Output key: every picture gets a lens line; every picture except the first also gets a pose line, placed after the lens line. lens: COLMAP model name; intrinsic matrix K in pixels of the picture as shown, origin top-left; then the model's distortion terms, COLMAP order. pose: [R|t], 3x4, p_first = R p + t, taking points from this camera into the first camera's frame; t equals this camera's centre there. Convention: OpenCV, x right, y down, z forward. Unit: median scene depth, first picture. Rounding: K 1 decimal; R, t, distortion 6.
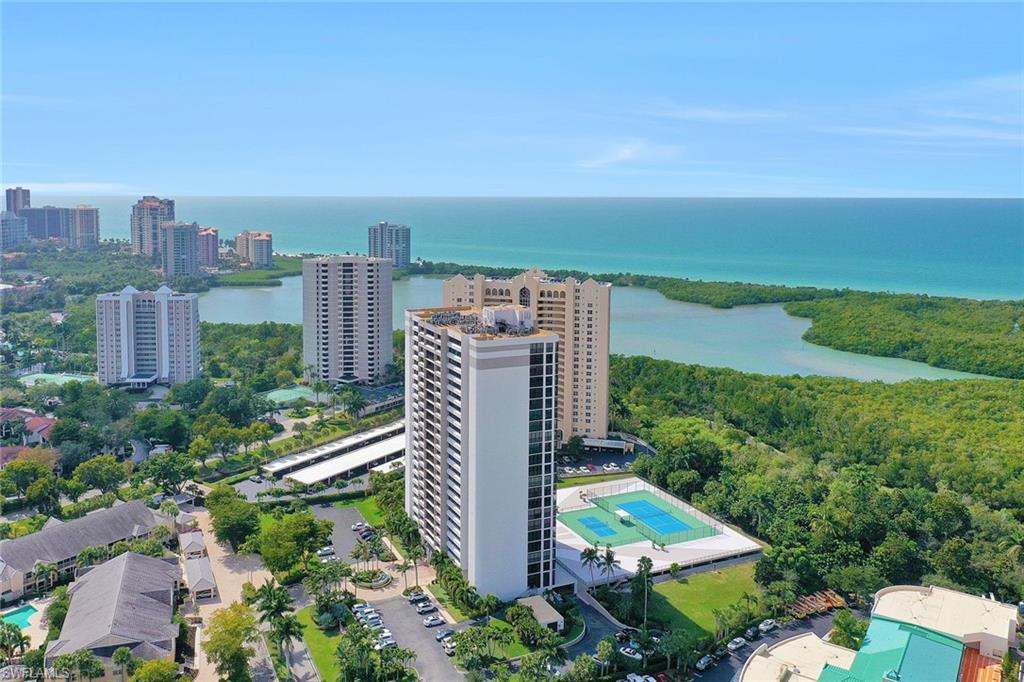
lens RADIAL K [[819.6, 0, 520.6], [0, 819.6, 331.7], [0, 0, 1]] dist [-0.009328, -0.009581]
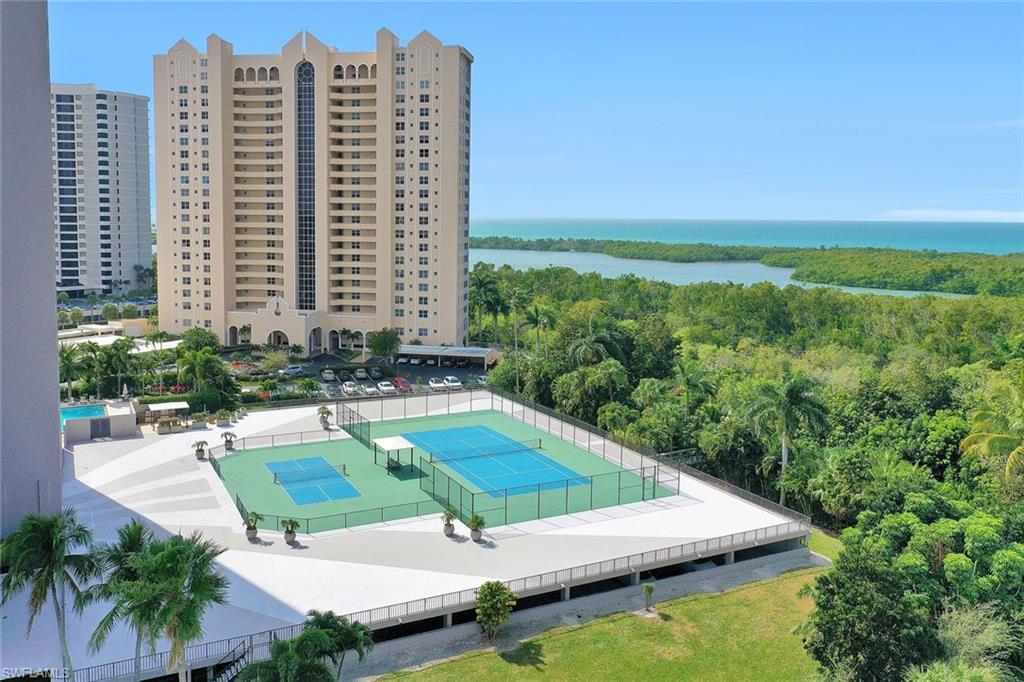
lens RADIAL K [[882.1, 0, 503.8], [0, 882.1, 335.6], [0, 0, 1]] dist [0.002795, 0.004600]
pose [[0.999195, -0.000155, 0.040113, 0.148354], [0.000389, 0.999983, -0.005835, 0.169208], [-0.040112, 0.005846, 0.999178, 0.591256]]
